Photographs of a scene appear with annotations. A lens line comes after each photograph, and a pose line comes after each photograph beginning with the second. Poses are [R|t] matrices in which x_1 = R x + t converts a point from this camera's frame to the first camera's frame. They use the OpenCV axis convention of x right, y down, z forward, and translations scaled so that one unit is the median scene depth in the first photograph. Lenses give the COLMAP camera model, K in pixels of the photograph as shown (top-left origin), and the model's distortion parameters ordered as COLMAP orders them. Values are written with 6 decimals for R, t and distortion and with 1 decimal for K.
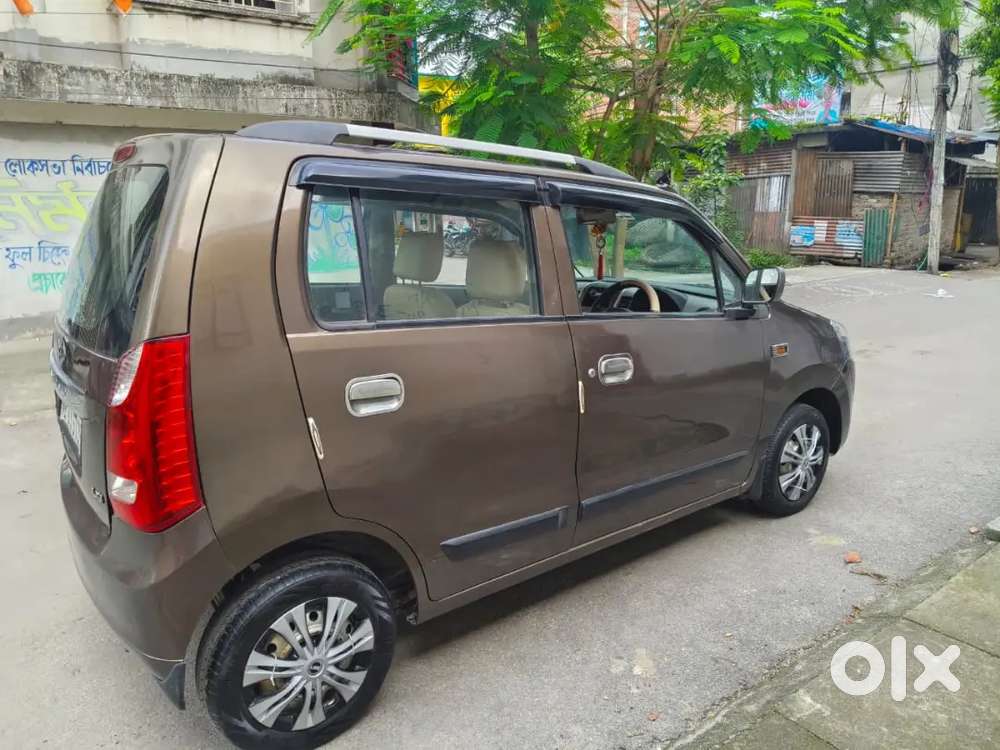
lens RADIAL K [[683.9, 0, 488.2], [0, 683.9, 363.0], [0, 0, 1]] dist [0.040143, -0.043373]
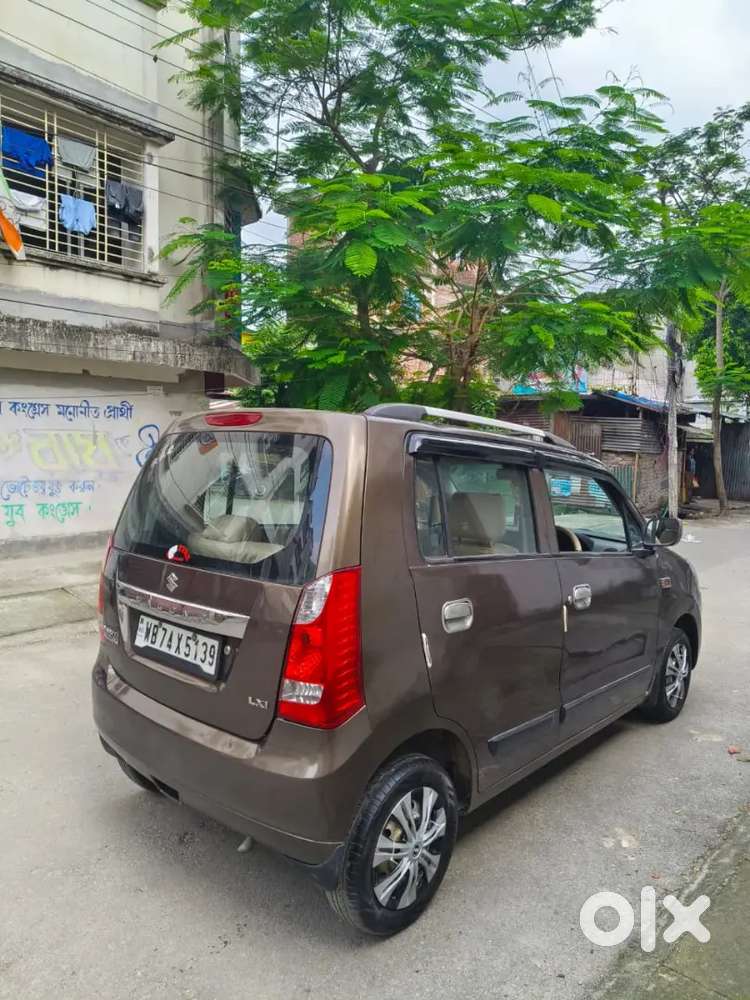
lens RADIAL K [[683.9, 0, 384.3], [0, 683.9, 504.2], [0, 0, 1]] dist [0.040143, -0.043373]
pose [[0.977840, 0.019333, 0.208459, -0.322312], [0.011164, 0.989494, -0.144139, 0.013790], [-0.209055, 0.143272, 0.967352, -0.125976]]
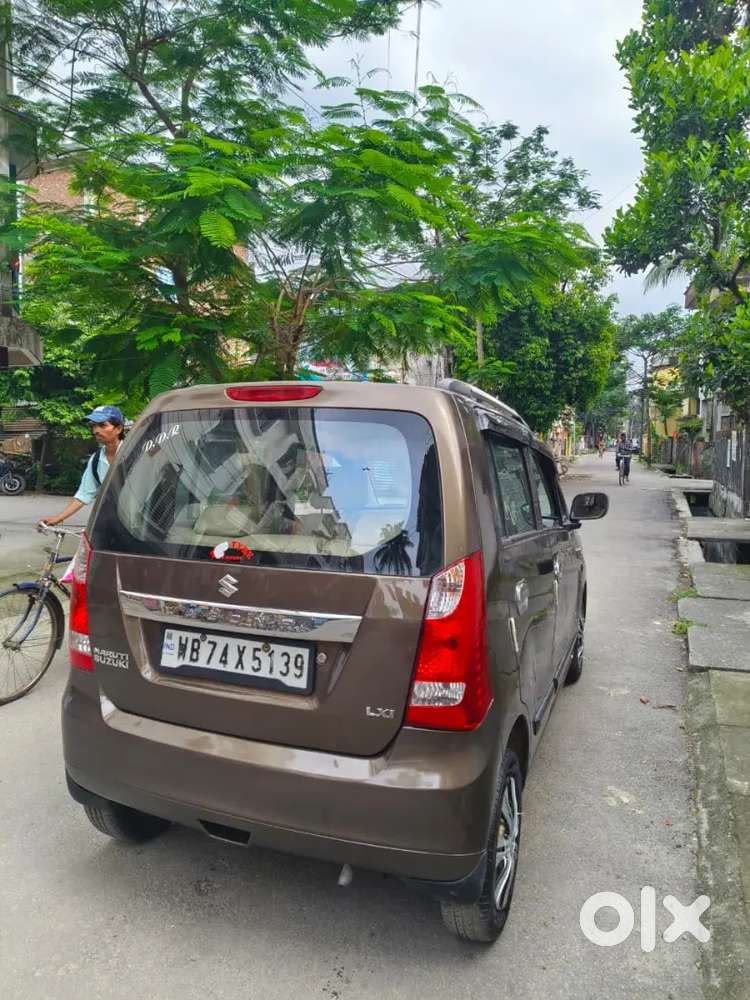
lens RADIAL K [[683.9, 0, 368.8], [0, 683.9, 492.5], [0, 0, 1]] dist [0.040143, -0.043373]
pose [[0.854885, -0.014018, 0.518628, -0.592562], [0.092860, 0.987627, -0.126372, -0.004407], [-0.510439, 0.156193, 0.845610, 0.039022]]
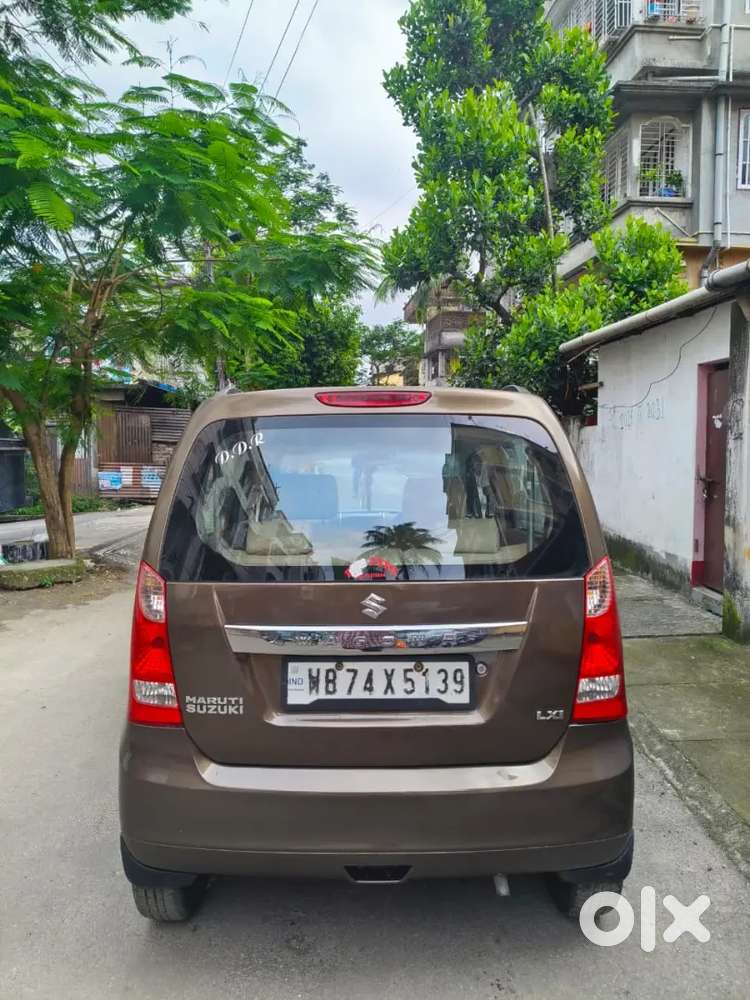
lens RADIAL K [[683.9, 0, 366.5], [0, 683.9, 489.5], [0, 0, 1]] dist [0.040143, -0.043373]
pose [[0.597180, -0.040241, 0.801097, -0.832530], [0.176771, 0.980788, -0.082507, -0.058979], [-0.782386, 0.190882, 0.592820, 0.279097]]
